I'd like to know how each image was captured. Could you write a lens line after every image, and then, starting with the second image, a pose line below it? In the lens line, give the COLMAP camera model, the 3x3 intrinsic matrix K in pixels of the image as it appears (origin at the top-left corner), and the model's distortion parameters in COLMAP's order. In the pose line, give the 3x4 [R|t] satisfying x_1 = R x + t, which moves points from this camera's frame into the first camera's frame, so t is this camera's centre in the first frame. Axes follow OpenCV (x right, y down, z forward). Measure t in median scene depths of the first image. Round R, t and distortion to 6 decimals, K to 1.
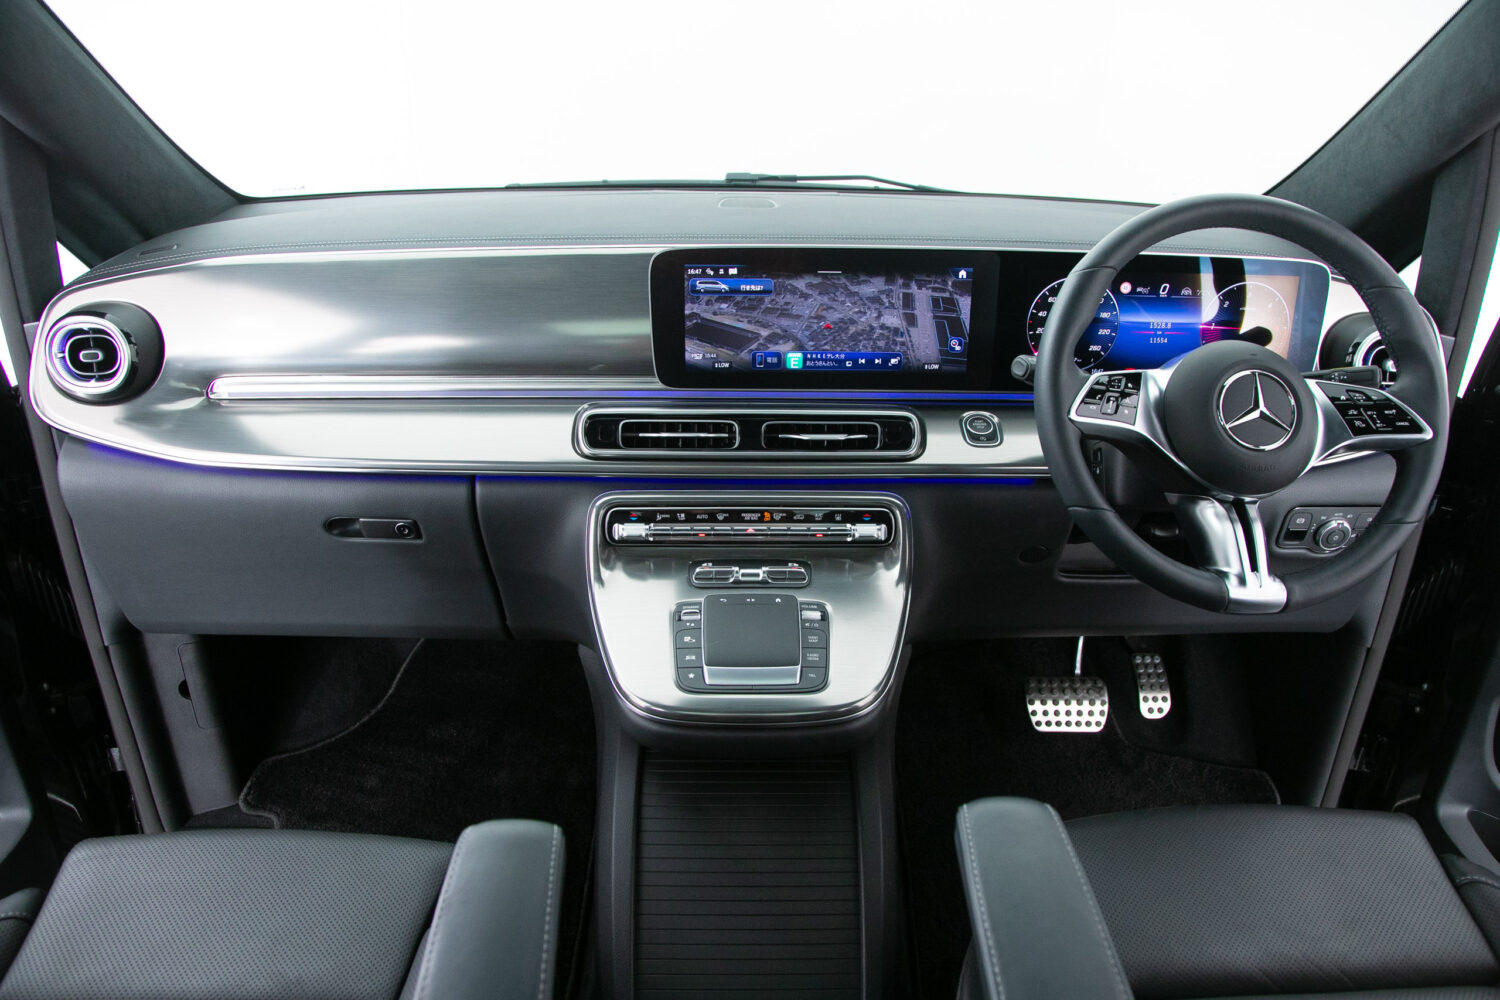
lens RADIAL K [[1070.2, 0, 744.6], [0, 1070.2, 499.9], [0, 0, 1]] dist [-0.161783, 0.060105]
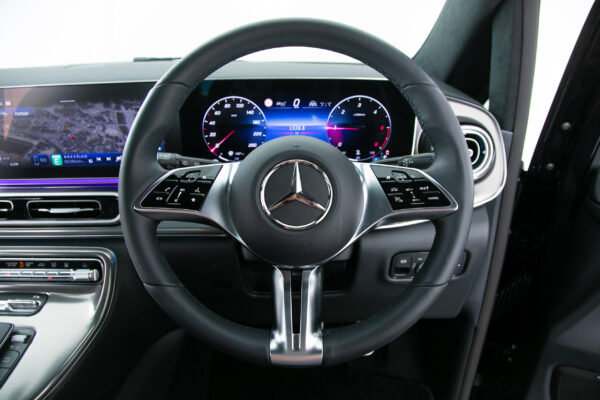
lens RADIAL K [[428.1, 0, 296.9], [0, 428.1, 199.3], [0, 0, 1]] dist [-0.161783, 0.060105]
pose [[0.999616, -0.015330, 0.023069, 0.387000], [0.016148, 0.999233, -0.035682, -0.048286], [-0.022504, 0.036041, 0.999097, 0.414530]]
